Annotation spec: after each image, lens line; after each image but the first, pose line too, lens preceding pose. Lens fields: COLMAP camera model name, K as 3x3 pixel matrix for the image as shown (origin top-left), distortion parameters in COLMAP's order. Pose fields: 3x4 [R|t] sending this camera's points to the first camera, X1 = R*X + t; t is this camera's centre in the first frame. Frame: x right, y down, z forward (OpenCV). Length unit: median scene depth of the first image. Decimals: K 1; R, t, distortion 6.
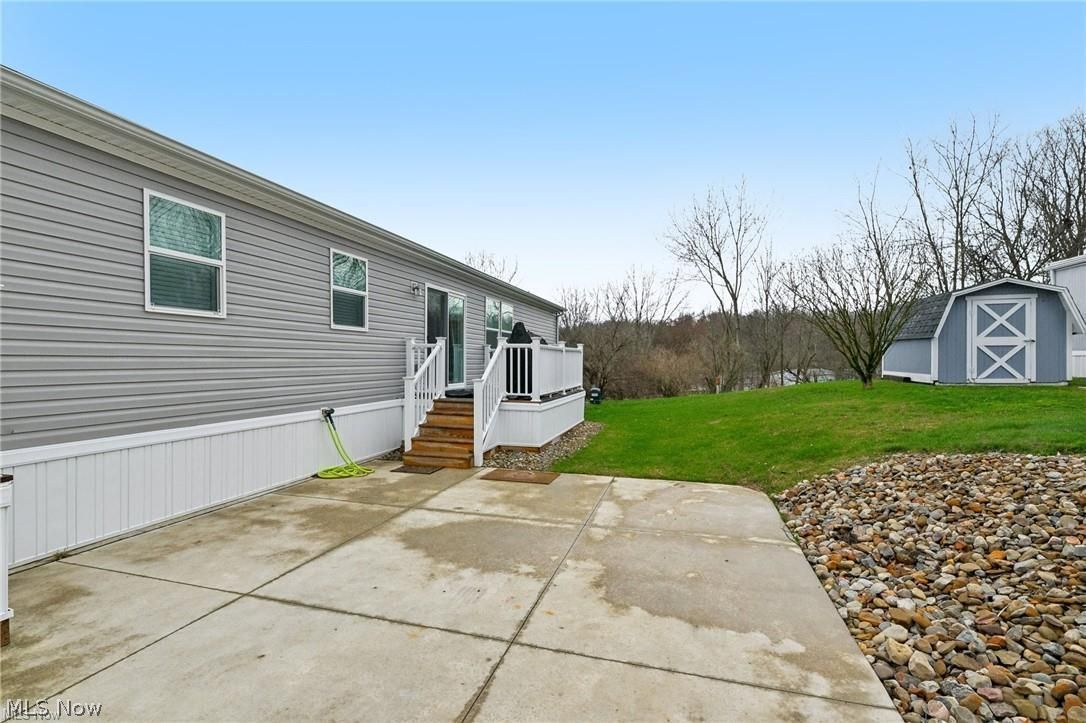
lens RADIAL K [[502.9, 0, 544.3], [0, 502.9, 363.7], [0, 0, 1]] dist [0.000752, -0.000606]
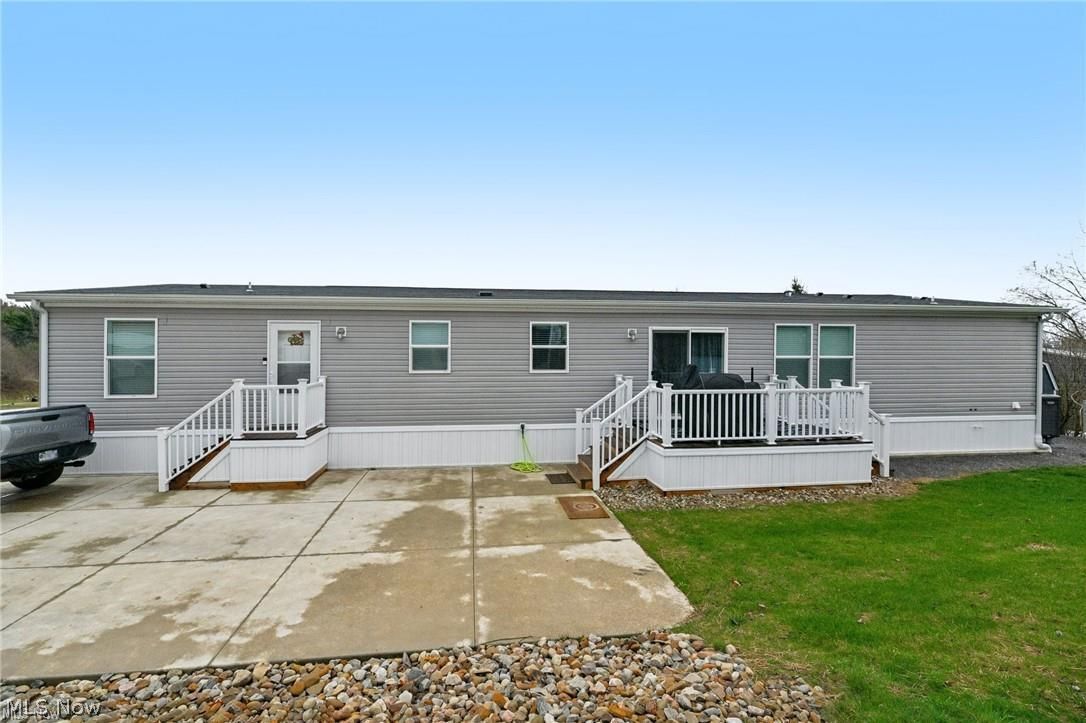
lens RADIAL K [[445.9, 0, 540.2], [0, 445.9, 351.4], [0, 0, 1]] dist [-0.003522, -0.000156]
pose [[0.403513, 0.007851, -0.914940, 1.214397], [-0.010945, 0.999933, 0.003753, -0.202617], [0.914908, 0.008499, 0.403572, 0.669617]]
